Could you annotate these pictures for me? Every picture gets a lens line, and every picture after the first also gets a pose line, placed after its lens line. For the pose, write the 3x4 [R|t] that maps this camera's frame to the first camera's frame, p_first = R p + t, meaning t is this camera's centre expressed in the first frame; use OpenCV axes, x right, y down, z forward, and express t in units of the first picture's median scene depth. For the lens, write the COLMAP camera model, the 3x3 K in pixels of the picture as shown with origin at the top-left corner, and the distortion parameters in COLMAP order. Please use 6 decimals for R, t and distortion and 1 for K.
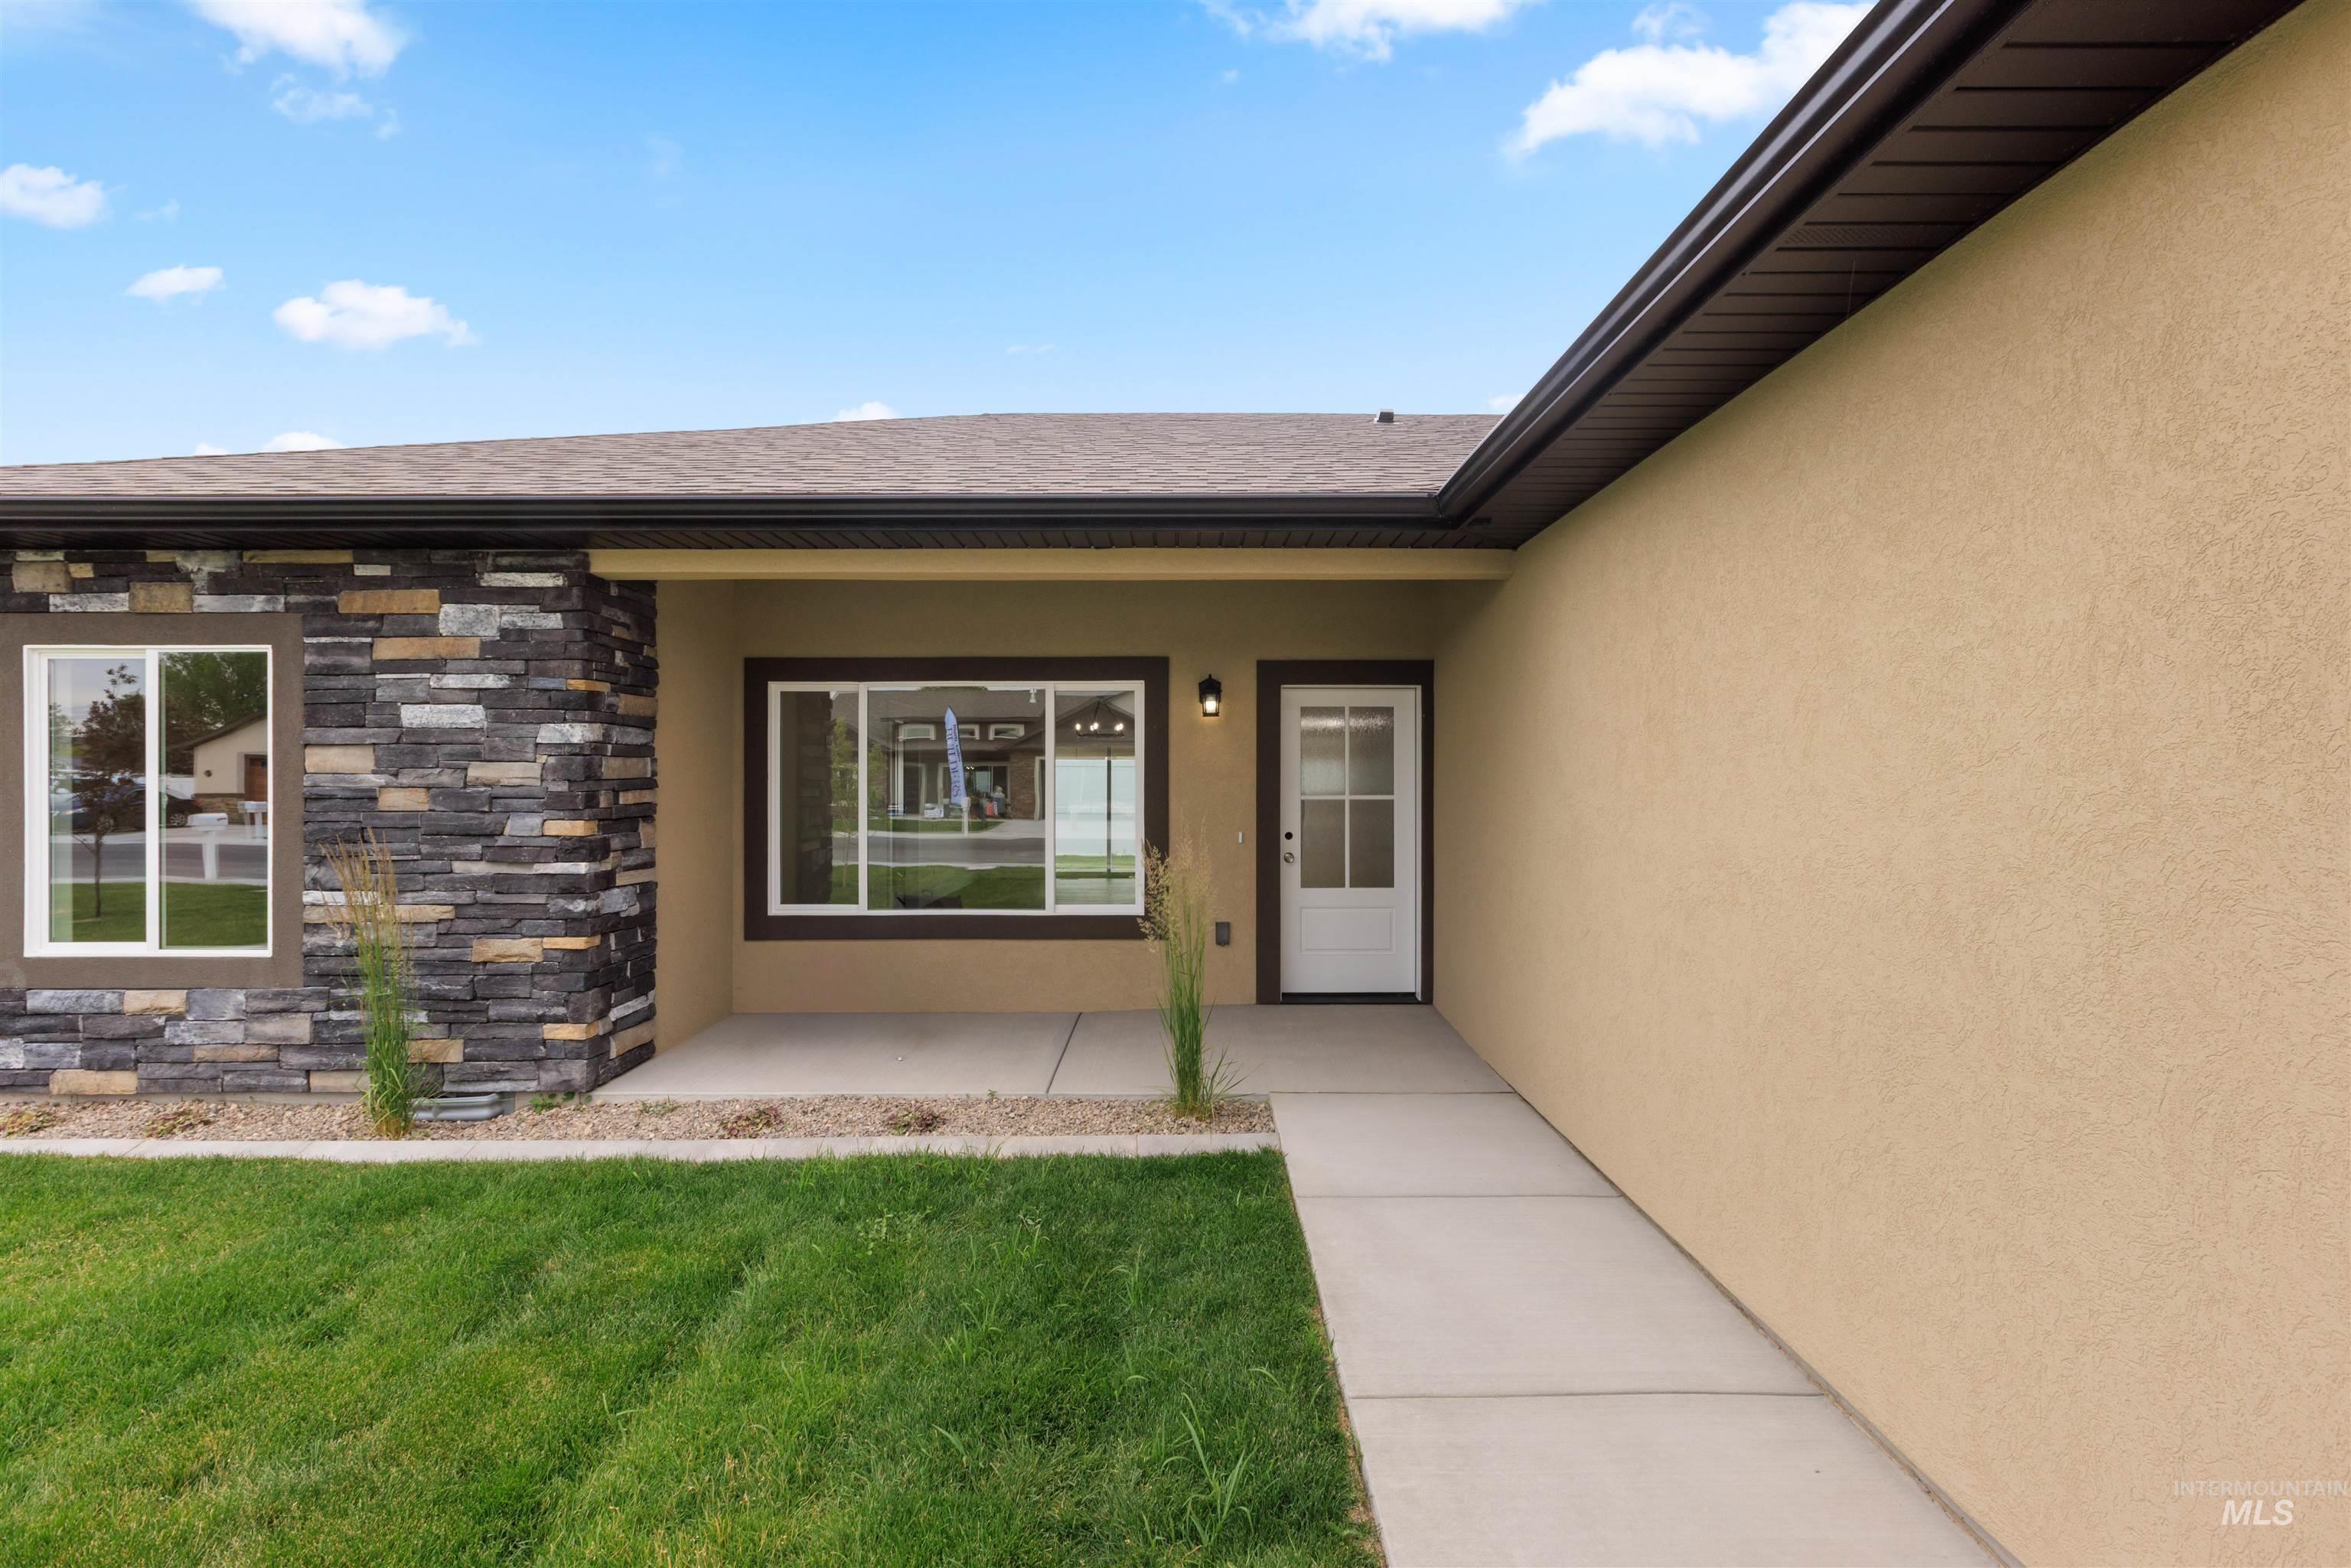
lens RADIAL K [[1033.6, 0, 1171.1], [0, 1033.6, 783.0], [0, 0, 1]] dist [0.014519, -0.009096]
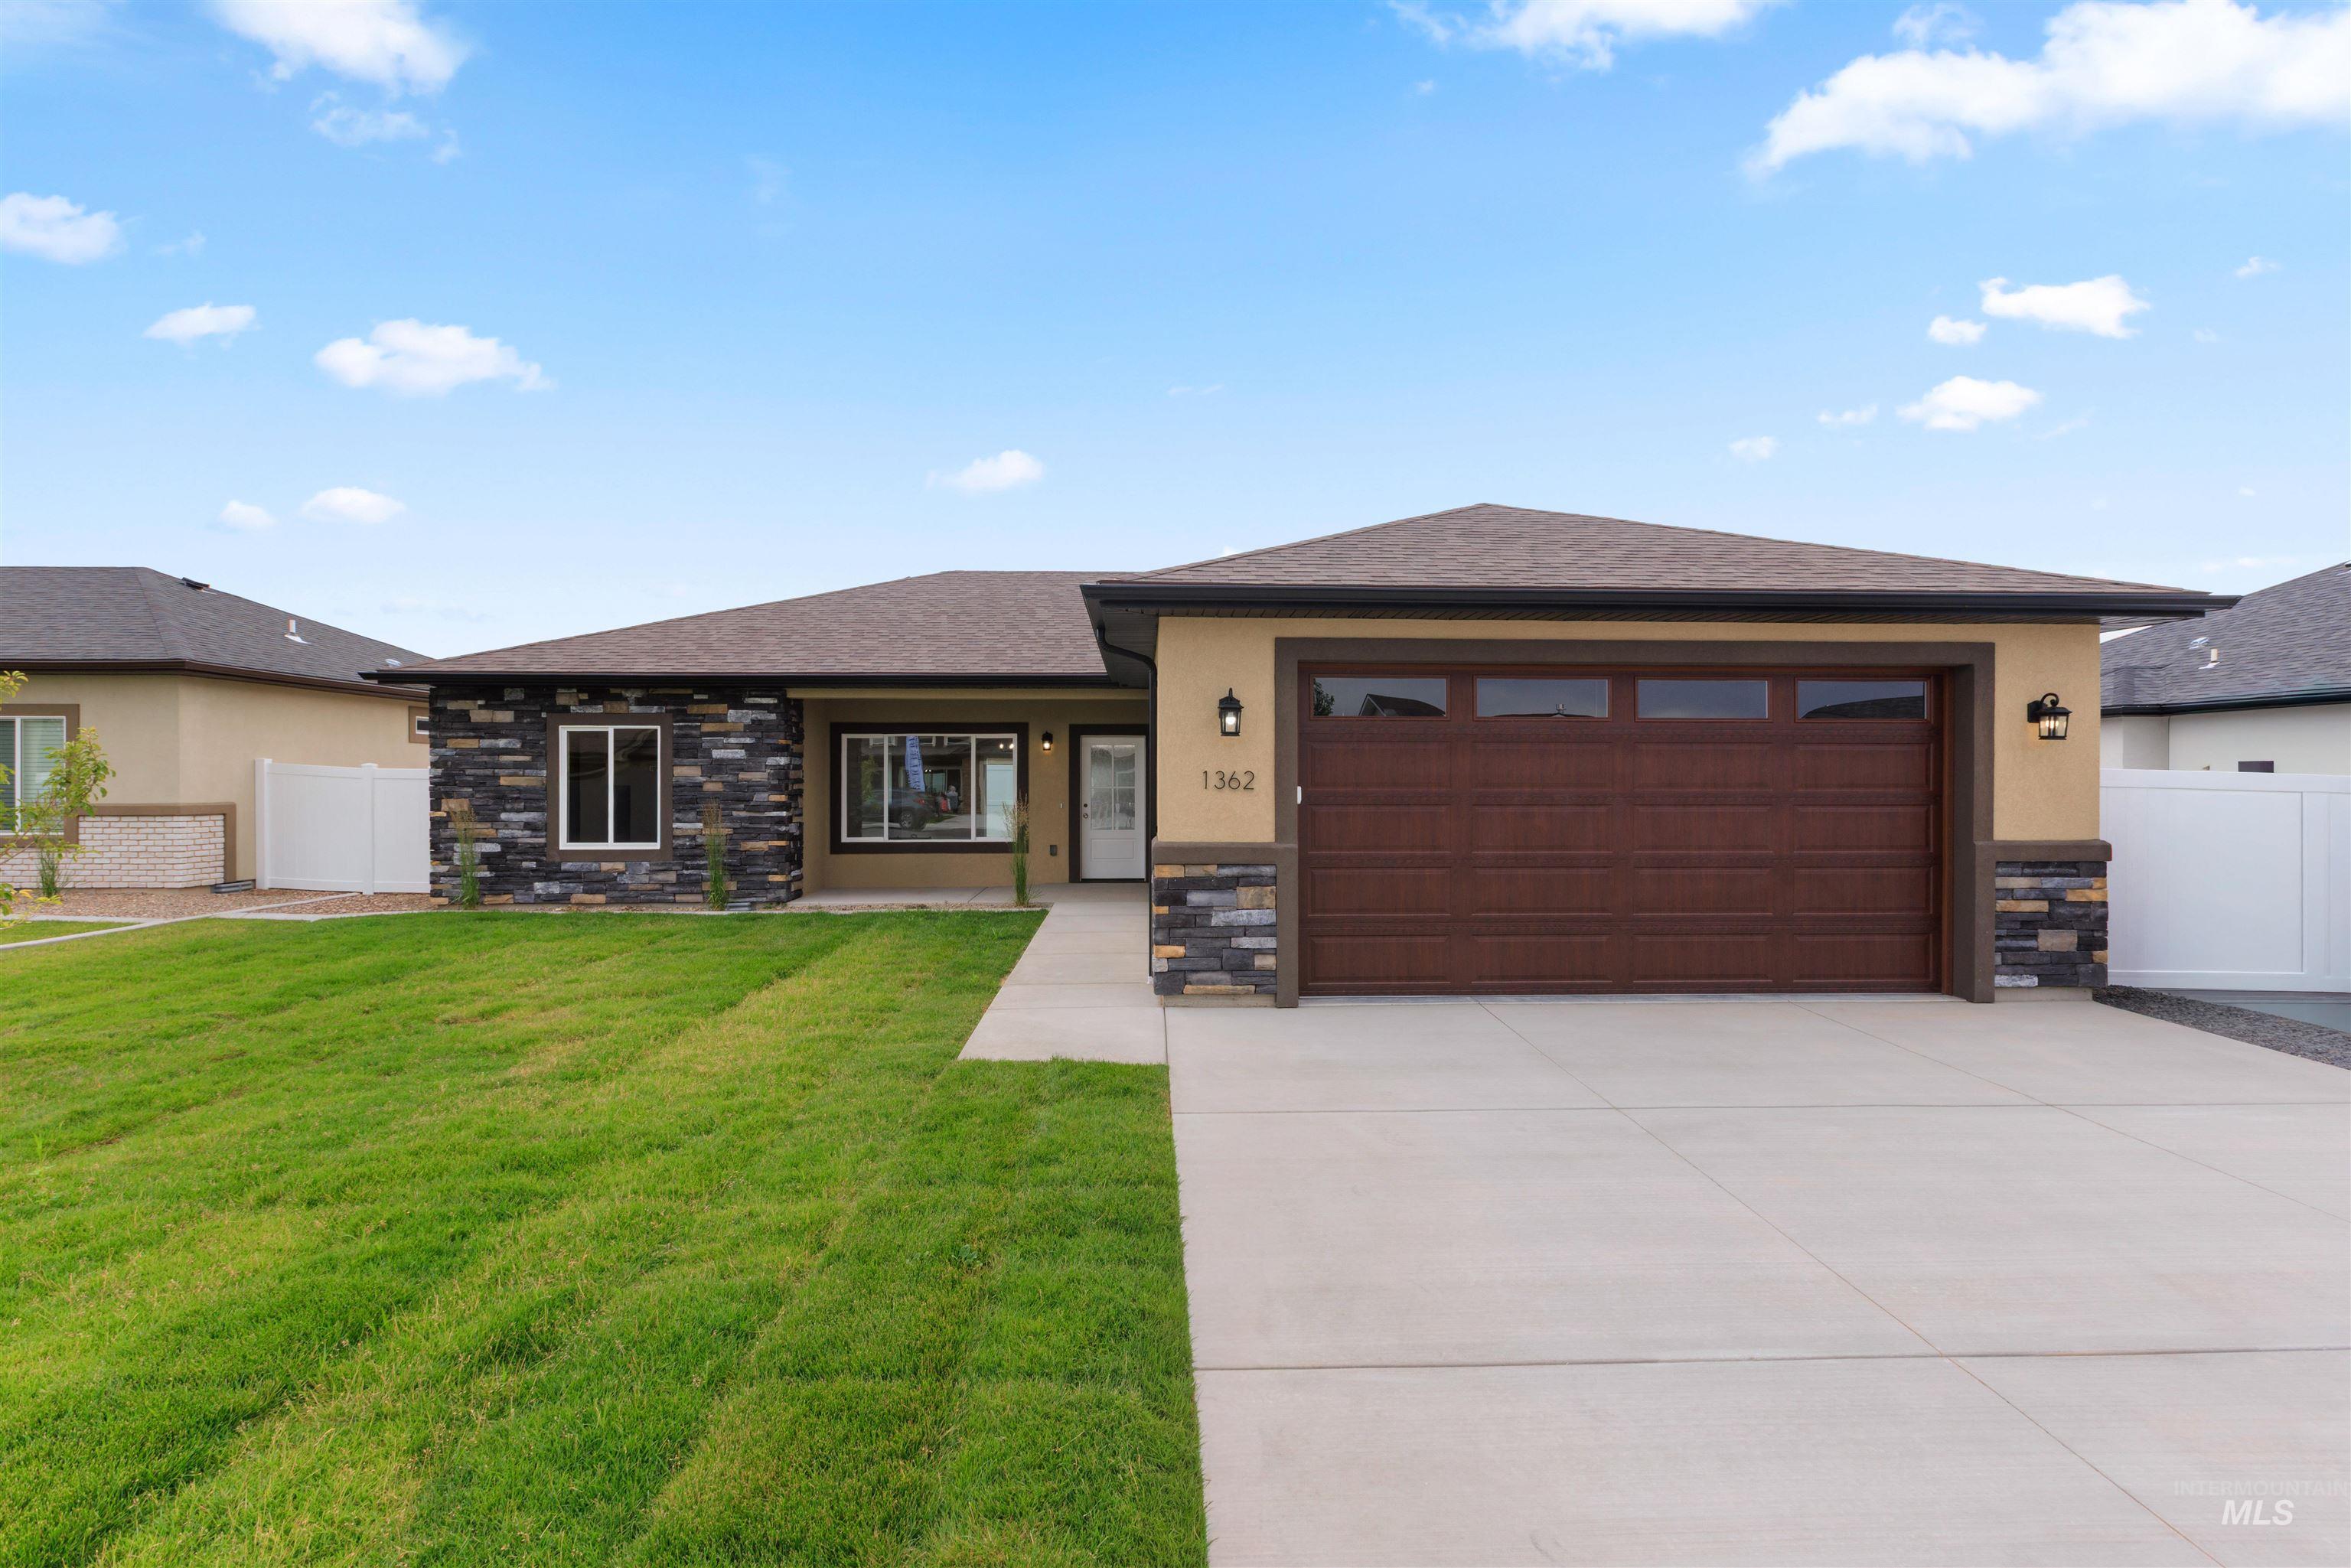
lens RADIAL K [[1053.2, 0, 1181.0], [0, 1053.2, 781.7], [0, 0, 1]] dist [0.003031, -0.000688]
pose [[0.999115, 0.000671, 0.042045, 0.296397], [-0.000732, 0.999999, 0.001440, -0.001258], [-0.042044, -0.001470, 0.999115, -1.622862]]
